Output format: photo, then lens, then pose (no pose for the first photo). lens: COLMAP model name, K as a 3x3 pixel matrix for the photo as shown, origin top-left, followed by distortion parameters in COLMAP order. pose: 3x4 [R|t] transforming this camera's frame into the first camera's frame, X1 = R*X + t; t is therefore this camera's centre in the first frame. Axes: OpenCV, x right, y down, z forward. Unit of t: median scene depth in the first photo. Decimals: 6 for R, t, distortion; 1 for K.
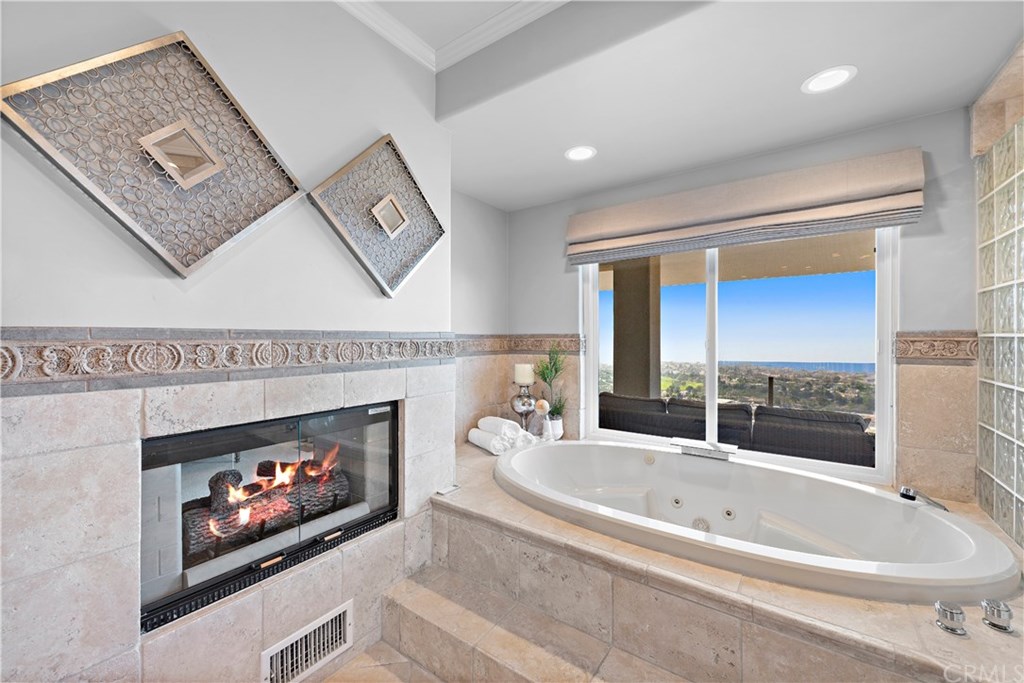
lens RADIAL K [[405.7, 0, 512.0], [0, 405.7, 341.5], [0, 0, 1]] dist [0.008656, -0.000883]
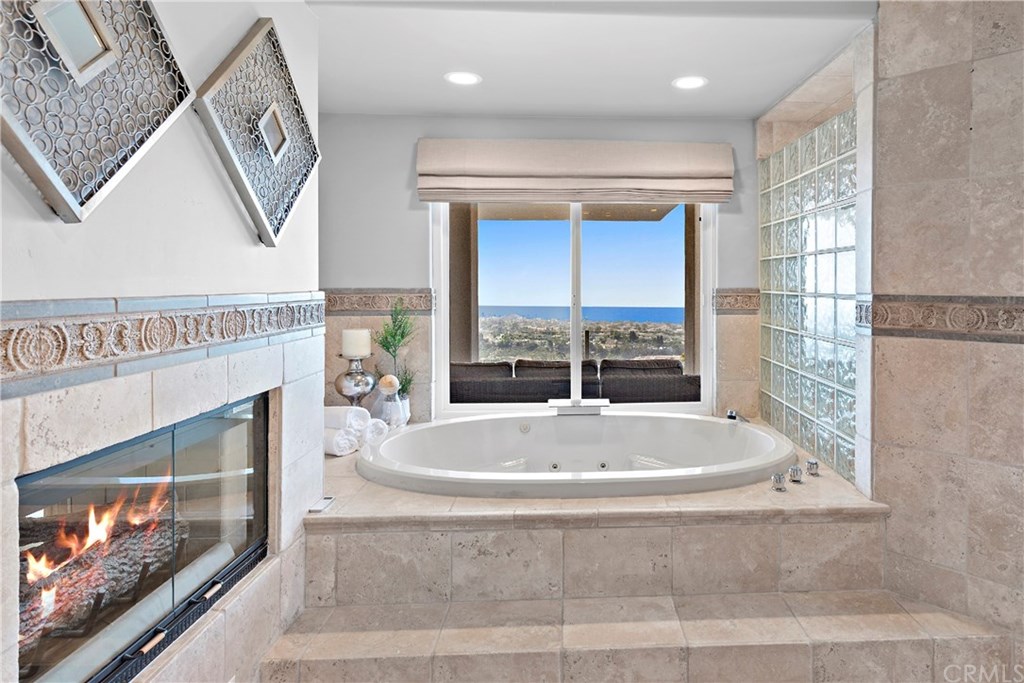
lens RADIAL K [[580.4, 0, 595.2], [0, 580.4, 289.9], [0, 0, 1]] dist [0.017656, -0.002349]
pose [[0.783086, -0.005949, 0.621885, -0.471688], [0.004382, 0.999982, 0.004048, -0.030655], [-0.621898, -0.000445, 0.783098, -0.157734]]
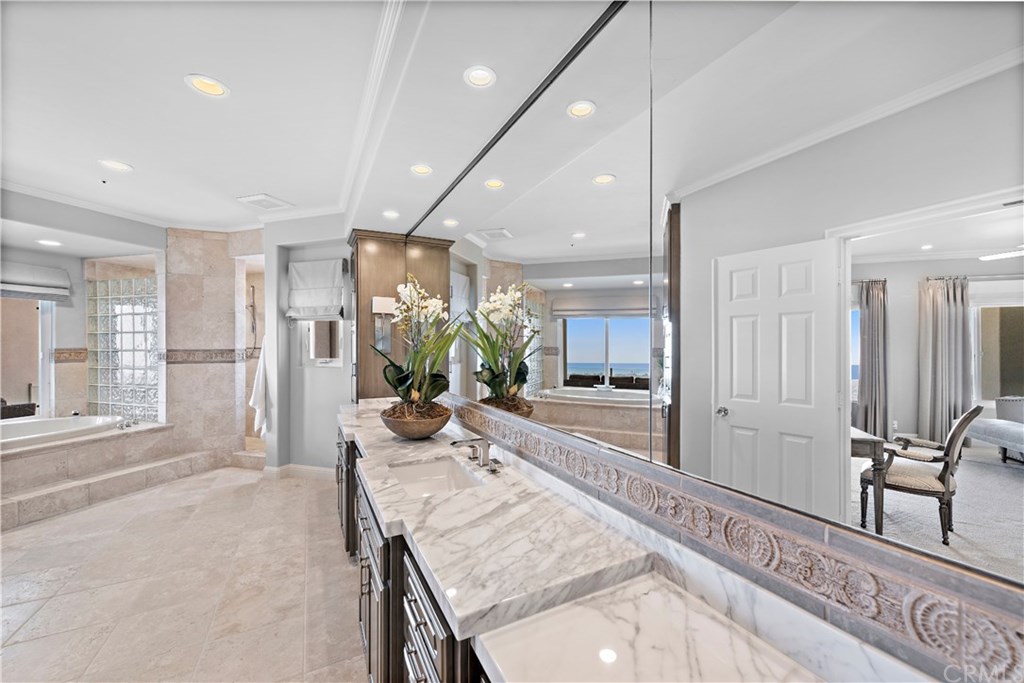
lens RADIAL K [[407.5, 0, 515.3], [0, 407.5, 344.2], [0, 0, 1]] dist [0.013364, -0.000556]
pose [[-0.295995, -0.000483, 0.955189, -2.078539], [0.010392, 0.999939, 0.003727, -0.032571], [-0.955133, 0.011030, -0.295972, -0.769325]]
